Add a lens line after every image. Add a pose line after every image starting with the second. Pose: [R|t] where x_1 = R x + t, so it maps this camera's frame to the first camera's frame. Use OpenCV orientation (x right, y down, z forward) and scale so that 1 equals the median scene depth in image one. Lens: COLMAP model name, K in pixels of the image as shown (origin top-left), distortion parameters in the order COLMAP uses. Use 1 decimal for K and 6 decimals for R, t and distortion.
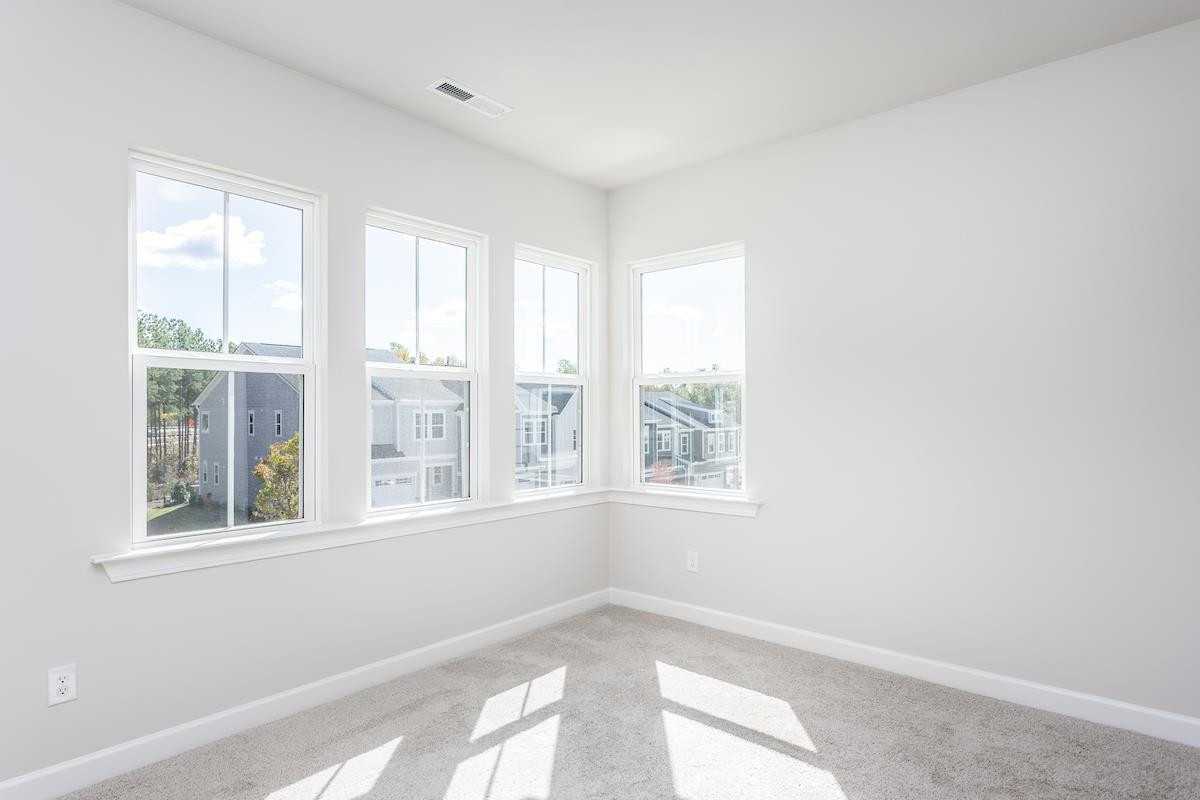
lens RADIAL K [[708.2, 0, 600.0], [0, 708.2, 400.0], [0, 0, 1]] dist [0.004904, 0.000450]
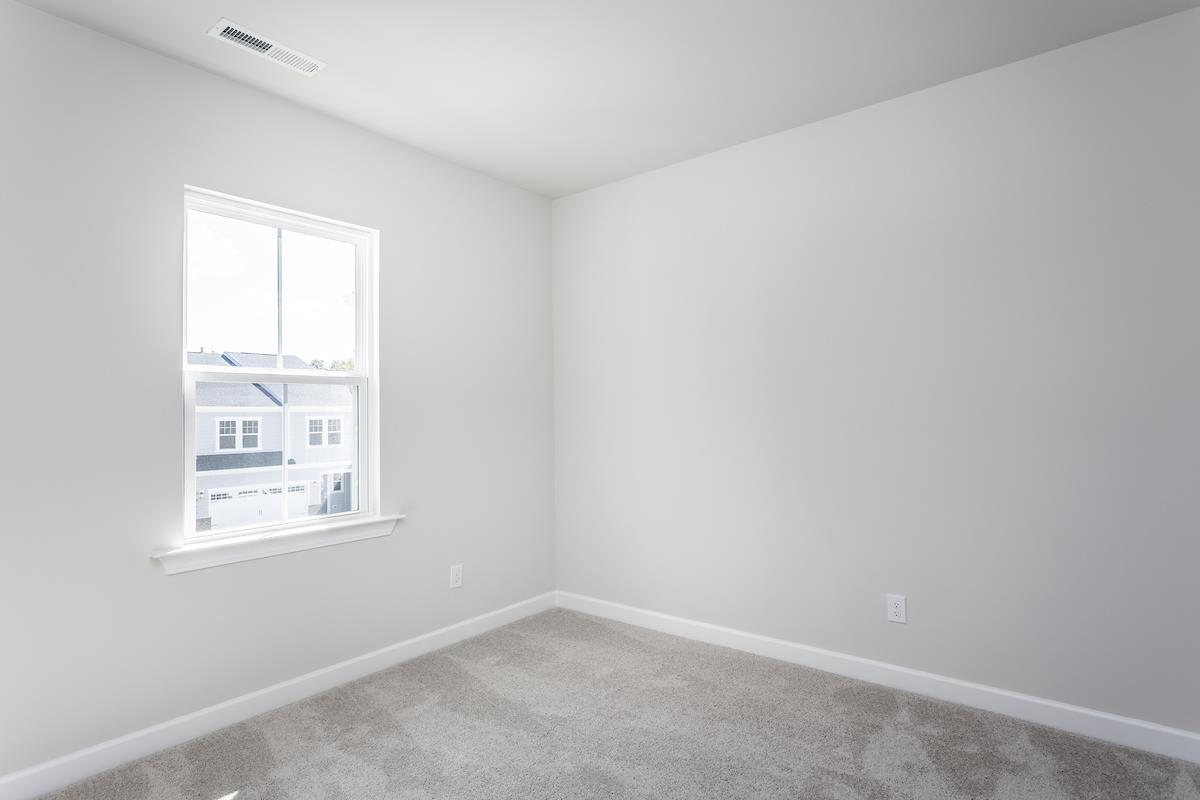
lens RADIAL K [[642.3, 0, 600.0], [0, 642.3, 400.0], [0, 0, 1]] dist [-0.001556, -0.000241]
pose [[0.999938, -0.009634, 0.005563, 0.139505], [0.009679, 0.999920, -0.008186, 0.003260], [-0.005483, 0.008239, 0.999951, 0.159196]]
